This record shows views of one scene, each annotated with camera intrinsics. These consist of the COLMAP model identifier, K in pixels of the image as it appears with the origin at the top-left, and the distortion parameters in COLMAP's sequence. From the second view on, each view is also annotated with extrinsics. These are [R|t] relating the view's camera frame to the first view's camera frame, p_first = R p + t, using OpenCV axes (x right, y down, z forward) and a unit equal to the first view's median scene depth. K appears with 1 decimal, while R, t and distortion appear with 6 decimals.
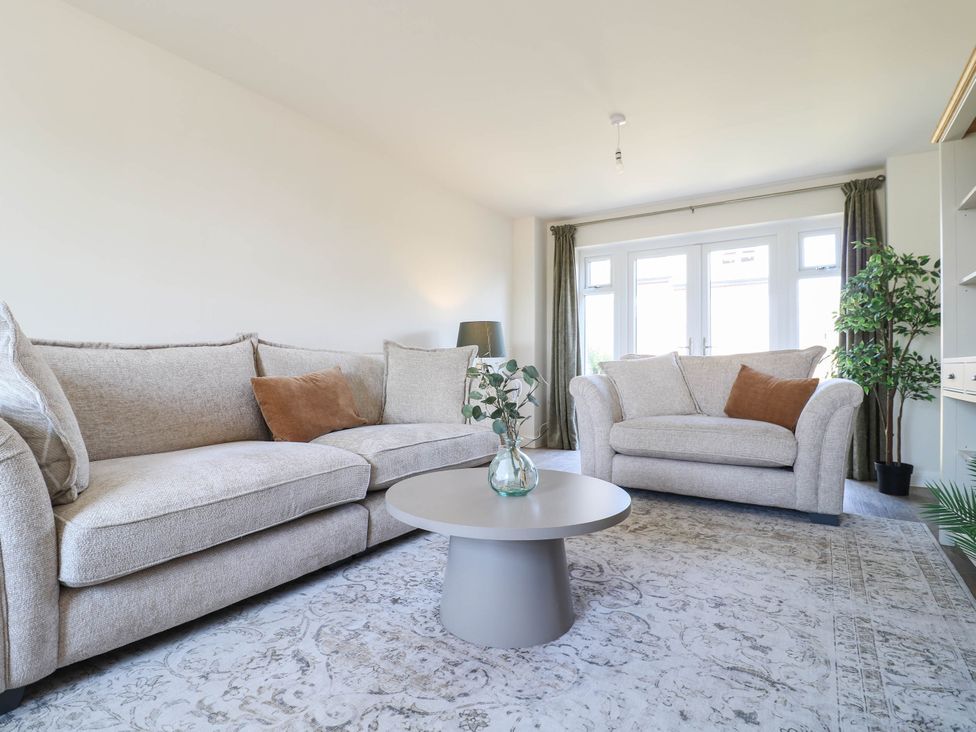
lens RADIAL K [[507.4, 0, 489.0], [0, 507.4, 360.2], [0, 0, 1]] dist [0.000540, -0.013011]
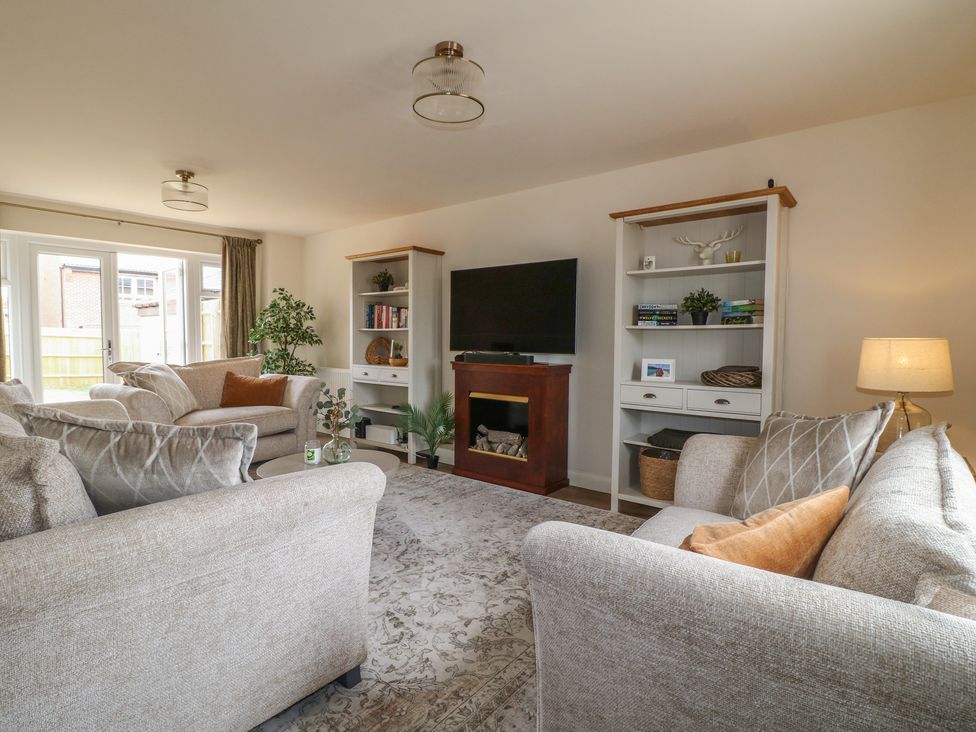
lens RADIAL K [[507.4, 0, 489.0], [0, 507.4, 360.2], [0, 0, 1]] dist [0.000540, -0.013011]
pose [[0.096330, -0.047724, 0.994205, -1.655345], [-0.003568, 0.998827, 0.048291, -0.179462], [-0.995343, -0.008200, 0.096047, 0.311118]]
